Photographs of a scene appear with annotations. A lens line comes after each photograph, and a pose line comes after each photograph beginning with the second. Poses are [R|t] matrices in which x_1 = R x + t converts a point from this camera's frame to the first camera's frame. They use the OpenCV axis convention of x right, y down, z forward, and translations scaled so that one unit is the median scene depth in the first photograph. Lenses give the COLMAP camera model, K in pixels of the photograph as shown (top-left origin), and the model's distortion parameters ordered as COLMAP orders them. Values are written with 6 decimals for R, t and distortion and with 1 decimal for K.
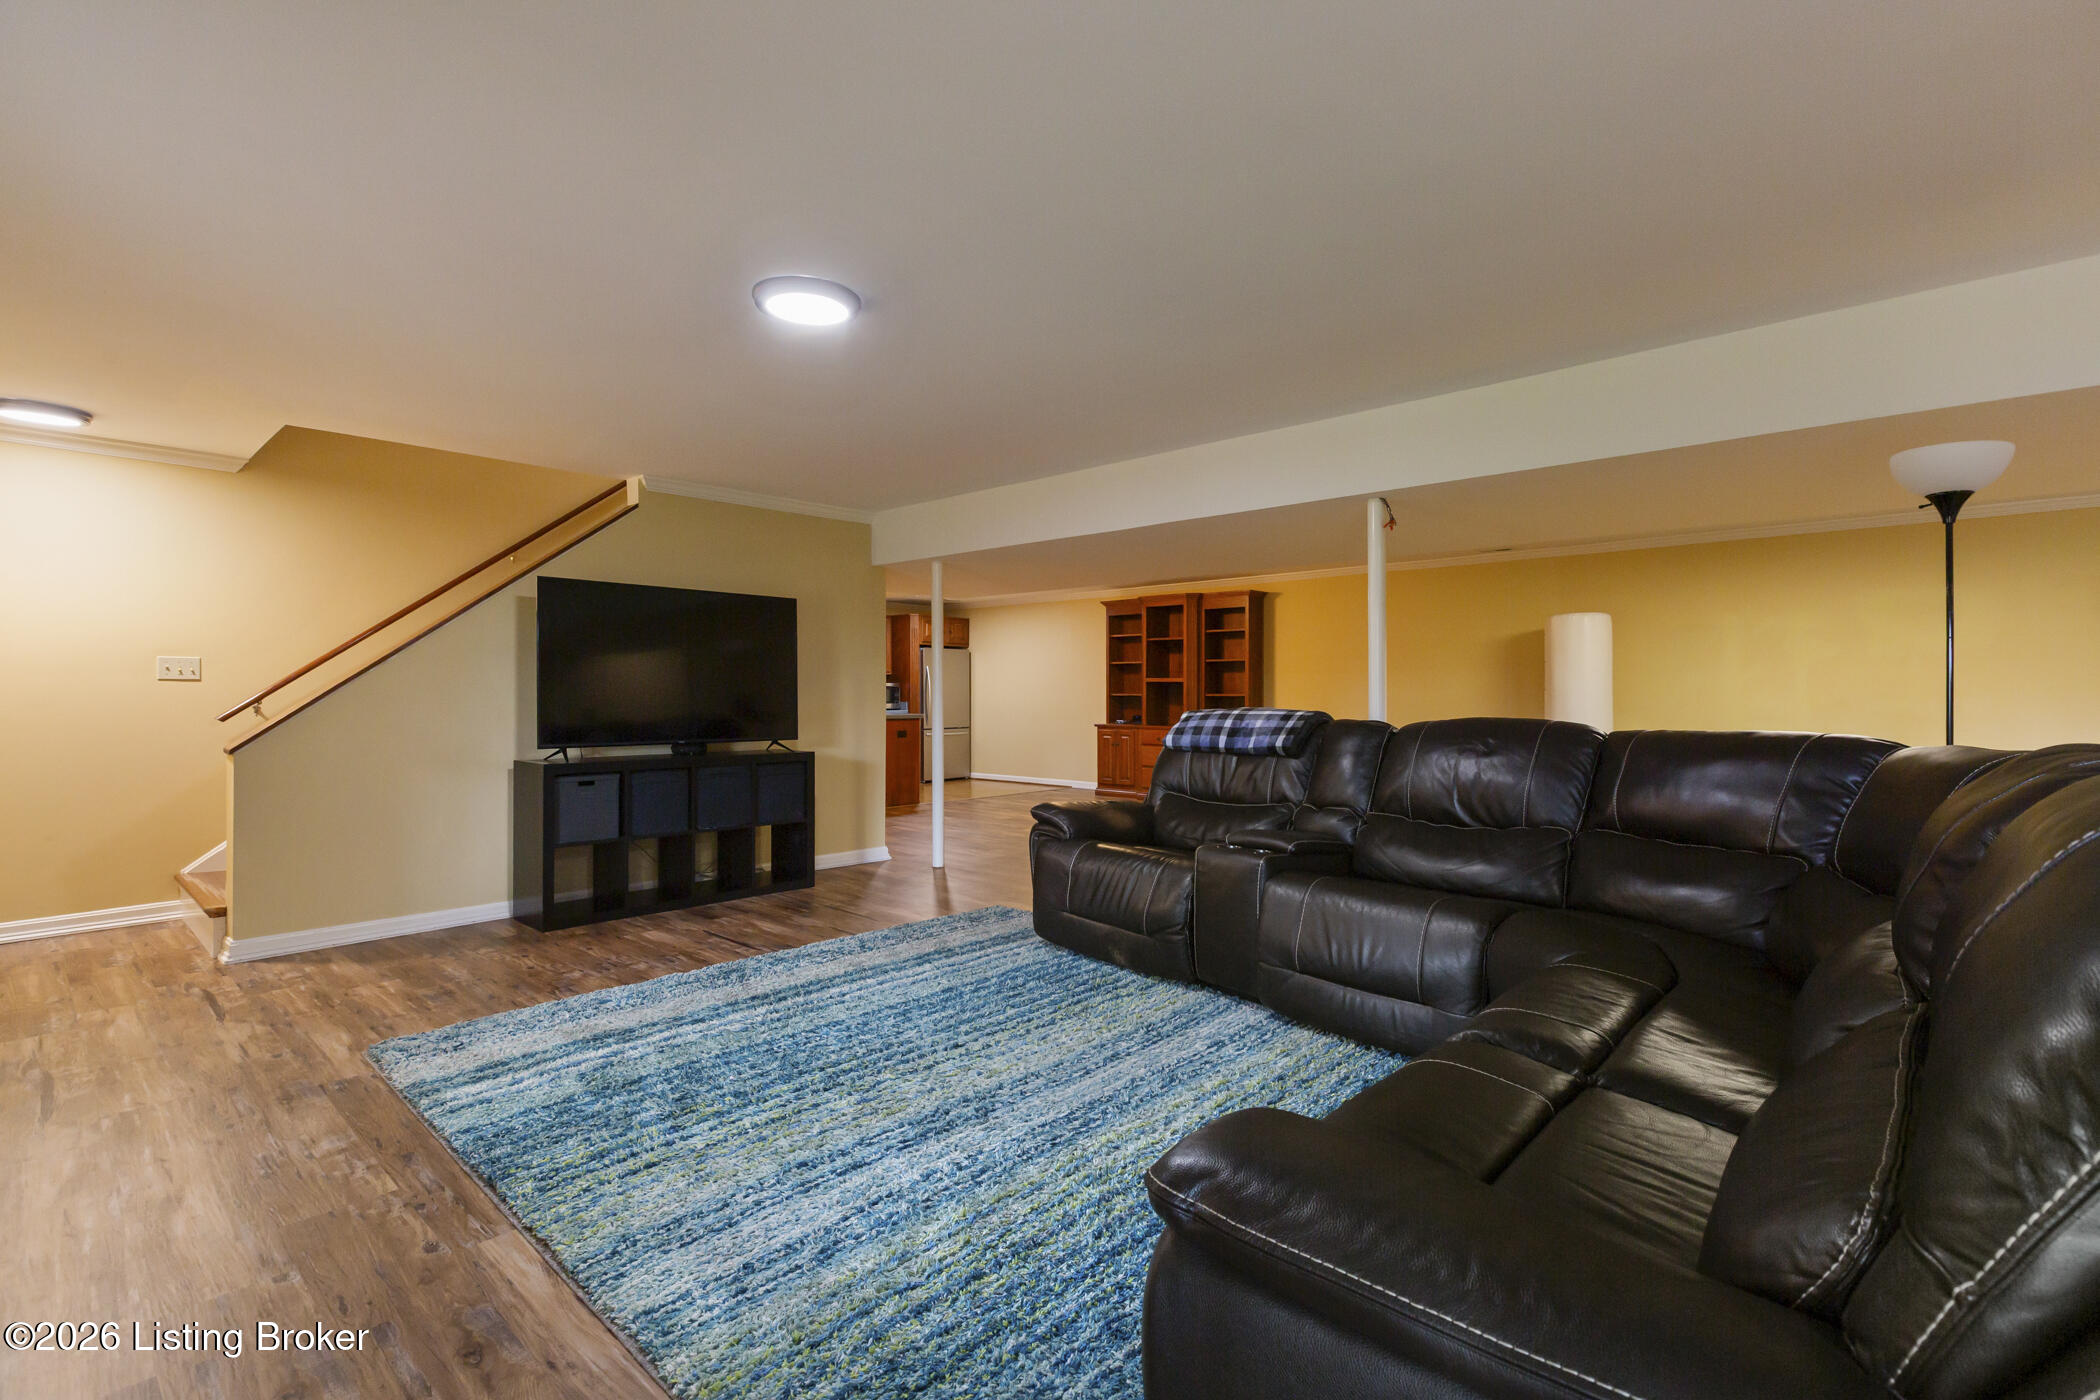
lens RADIAL K [[945.3, 0, 1038.5], [0, 945.3, 705.7], [0, 0, 1]] dist [-0.000986, 0.000373]
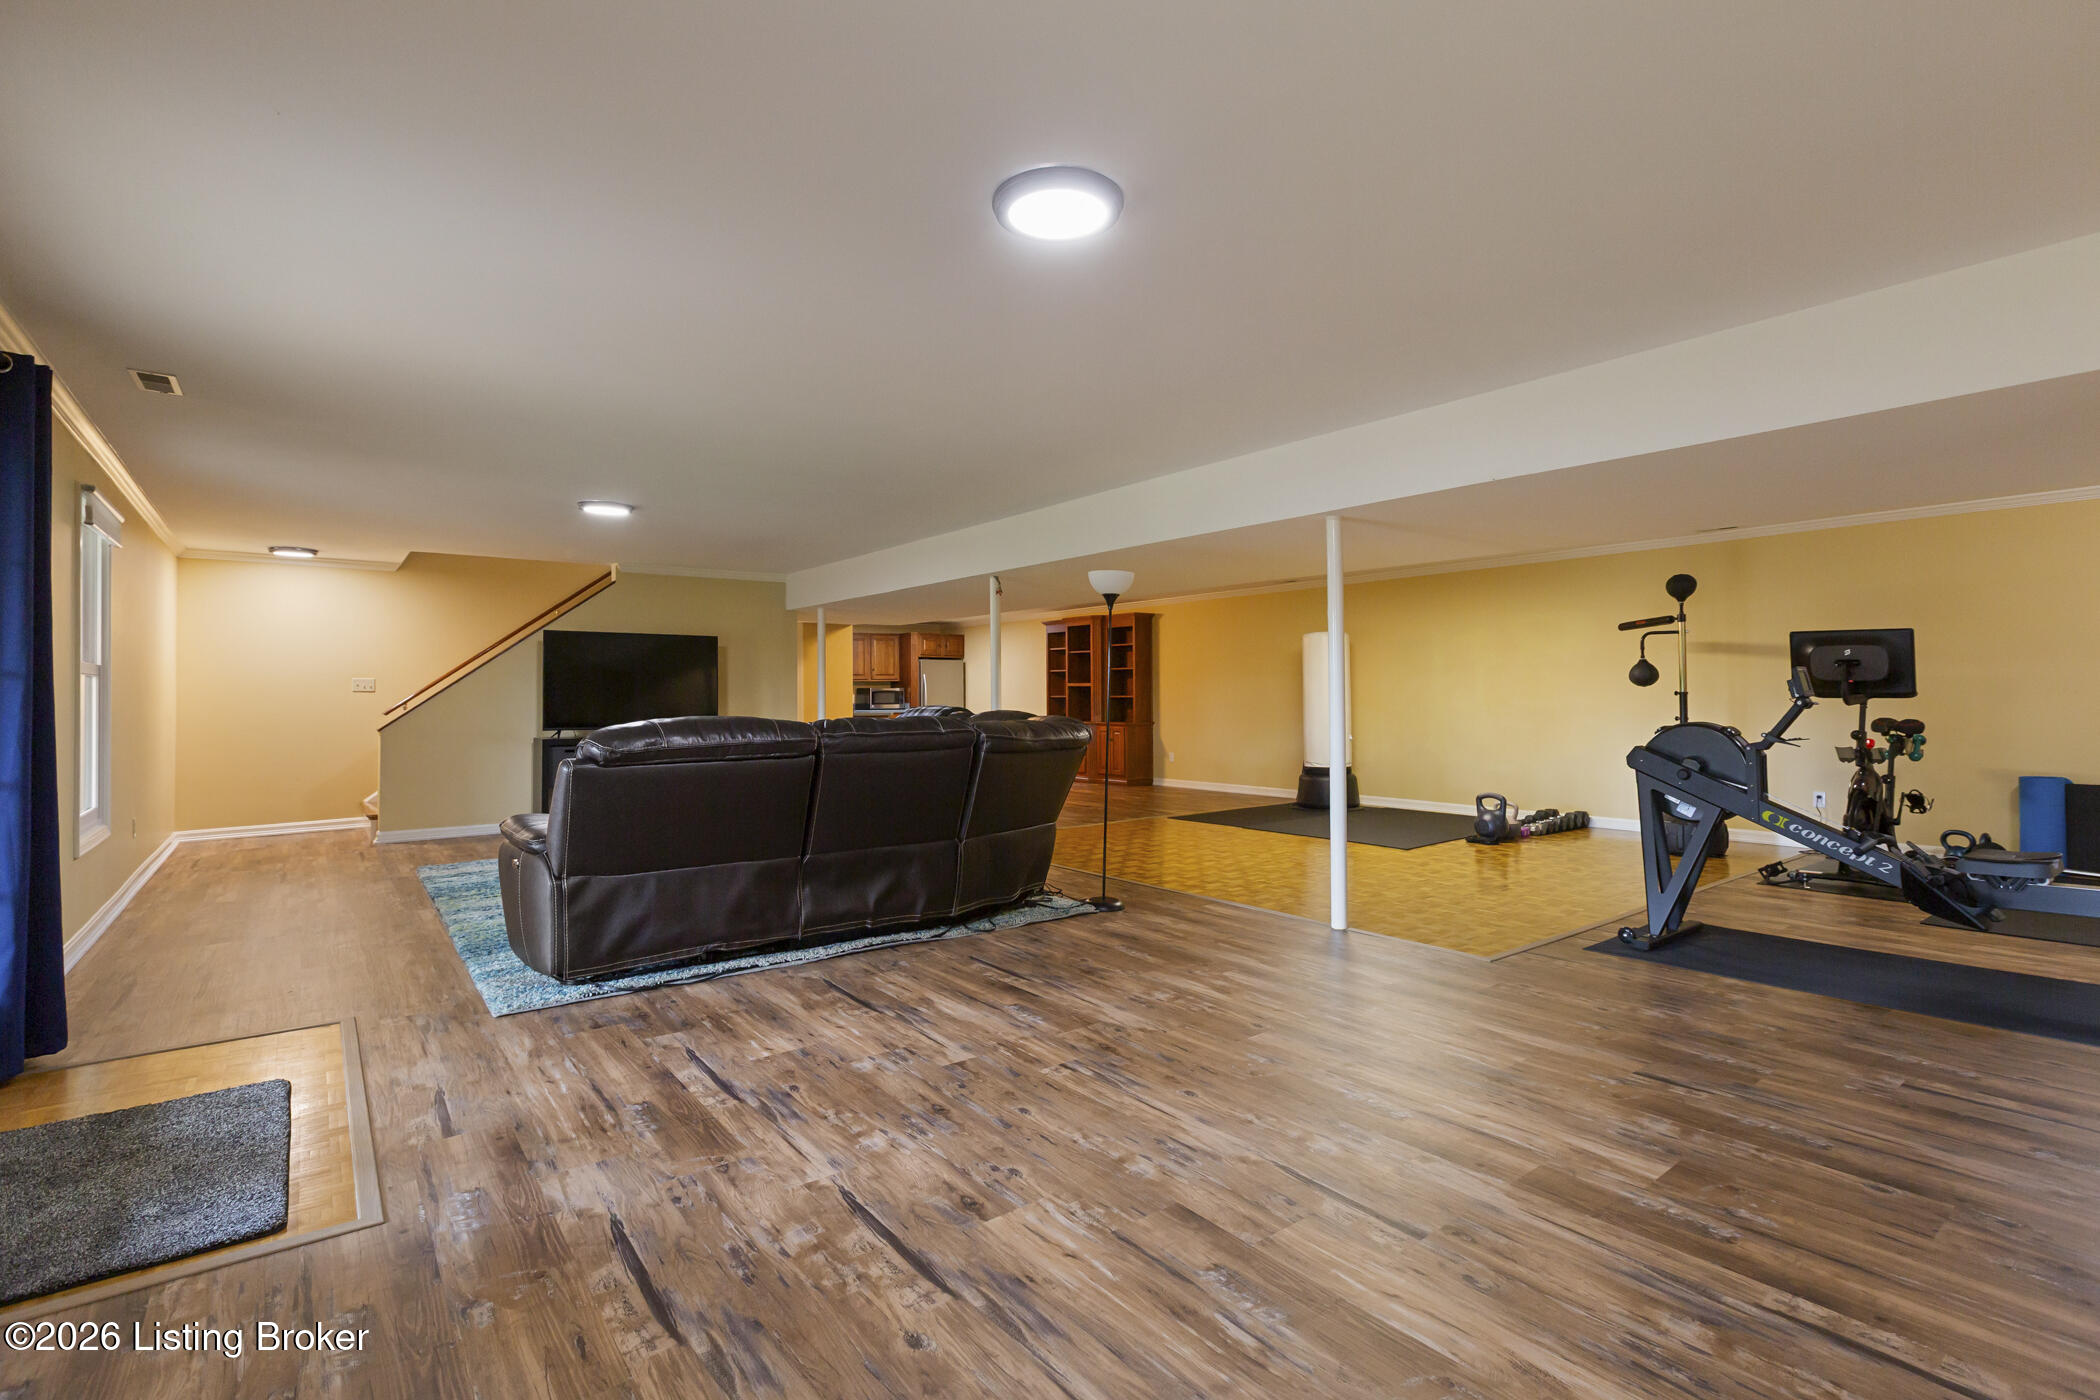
lens RADIAL K [[945.3, 0, 1049.3], [0, 945.3, 689.7], [0, 0, 1]] dist [-0.000986, 0.000373]
pose [[0.987449, -0.007382, -0.157766, 0.461710], [0.004252, 0.999788, -0.020165, 0.007514], [0.157882, 0.019241, 0.987271, -0.392081]]
